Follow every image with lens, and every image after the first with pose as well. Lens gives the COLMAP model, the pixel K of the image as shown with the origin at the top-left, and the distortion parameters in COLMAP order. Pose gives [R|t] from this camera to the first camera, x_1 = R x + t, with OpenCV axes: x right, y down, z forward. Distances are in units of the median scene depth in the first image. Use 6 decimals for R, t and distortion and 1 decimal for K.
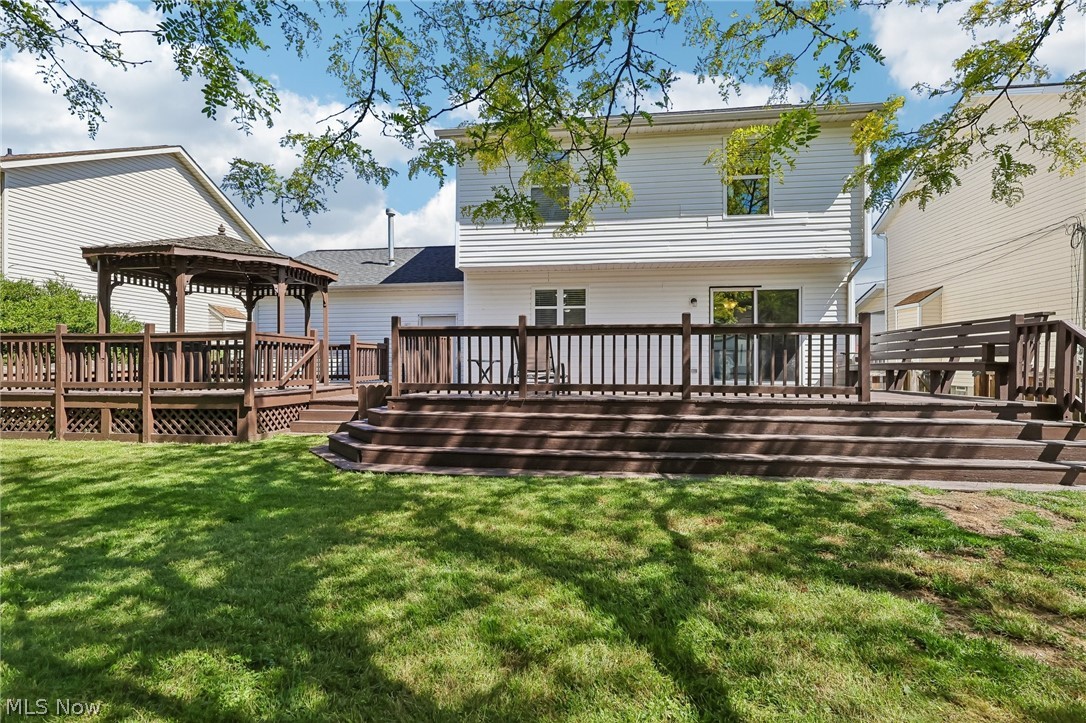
lens RADIAL K [[502.7, 0, 537.2], [0, 502.7, 358.5], [0, 0, 1]] dist [-0.002656, 0.009272]
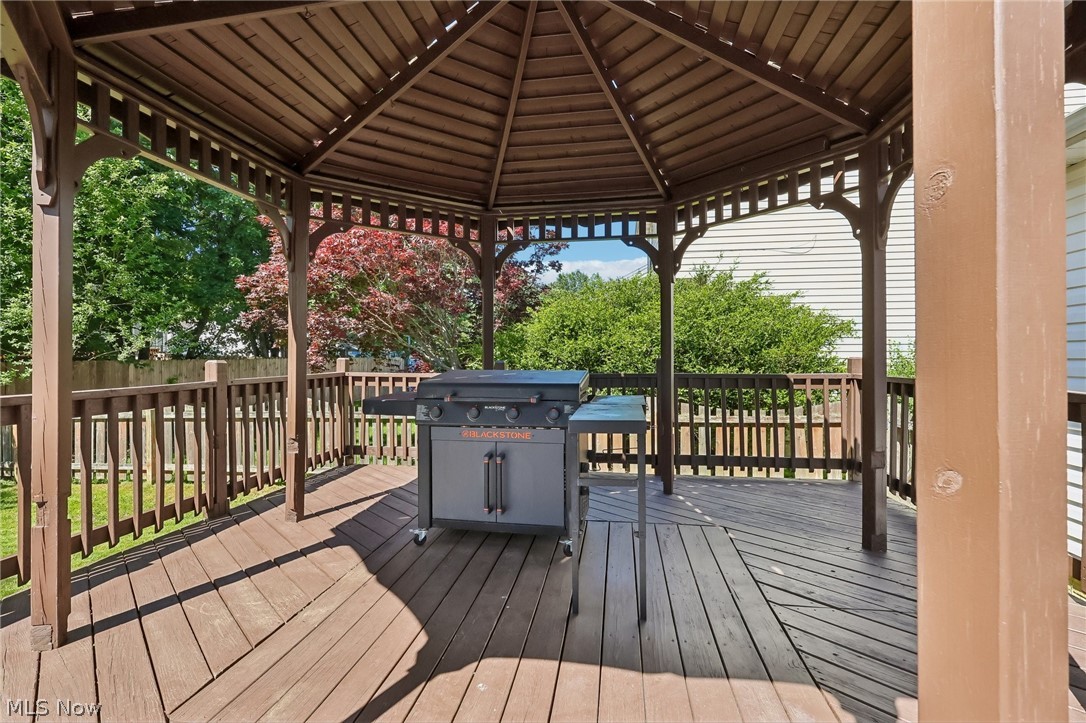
lens RADIAL K [[502.7, 0, 537.2], [0, 502.7, 358.5], [0, 0, 1]] dist [-0.002656, 0.009272]
pose [[-0.020694, 0.002651, -0.999782, -0.411434], [0.013966, 0.999900, 0.002362, -0.054638], [0.999688, -0.013914, -0.020729, 1.029620]]
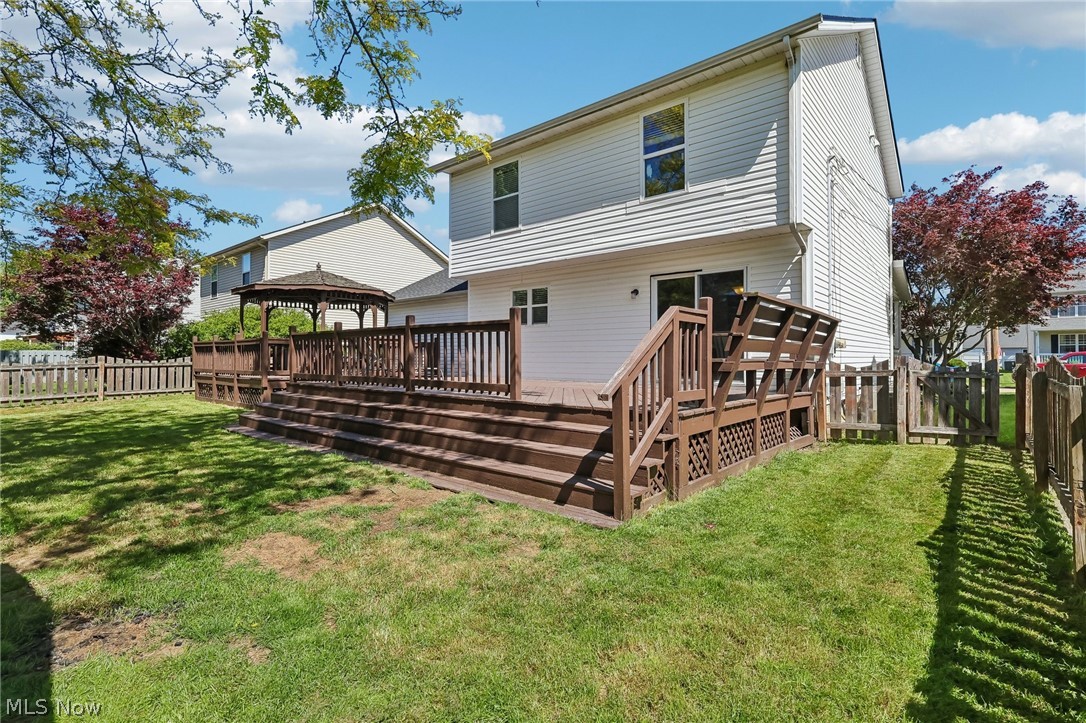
lens RADIAL K [[502.7, 0, 537.2], [0, 502.7, 358.5], [0, 0, 1]] dist [-0.002656, 0.009272]
pose [[0.839712, 0.001301, -0.543031, 0.708164], [0.006774, 0.999894, 0.012869, -0.004144], [0.542991, -0.014485, 0.839614, 0.117935]]
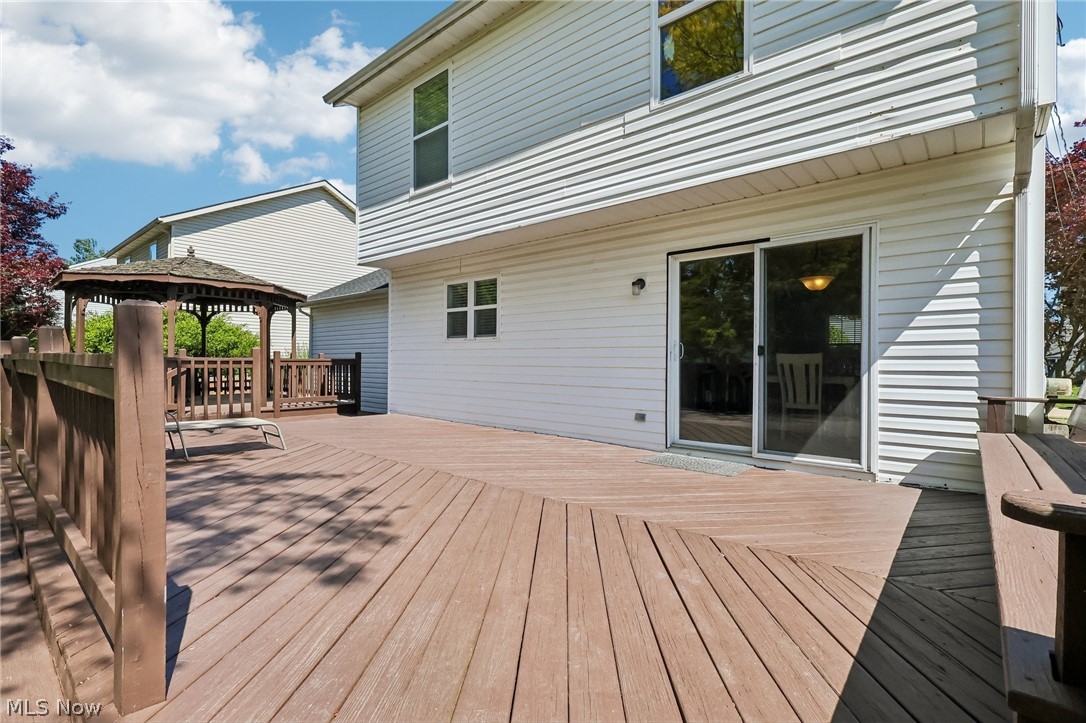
lens RADIAL K [[502.7, 0, 537.2], [0, 502.7, 358.5], [0, 0, 1]] dist [-0.002656, 0.009272]
pose [[0.840626, 0.001071, -0.541615, 0.537177], [0.000816, 0.999994, 0.003244, -0.040133], [0.541615, -0.003169, 0.840621, 0.530065]]
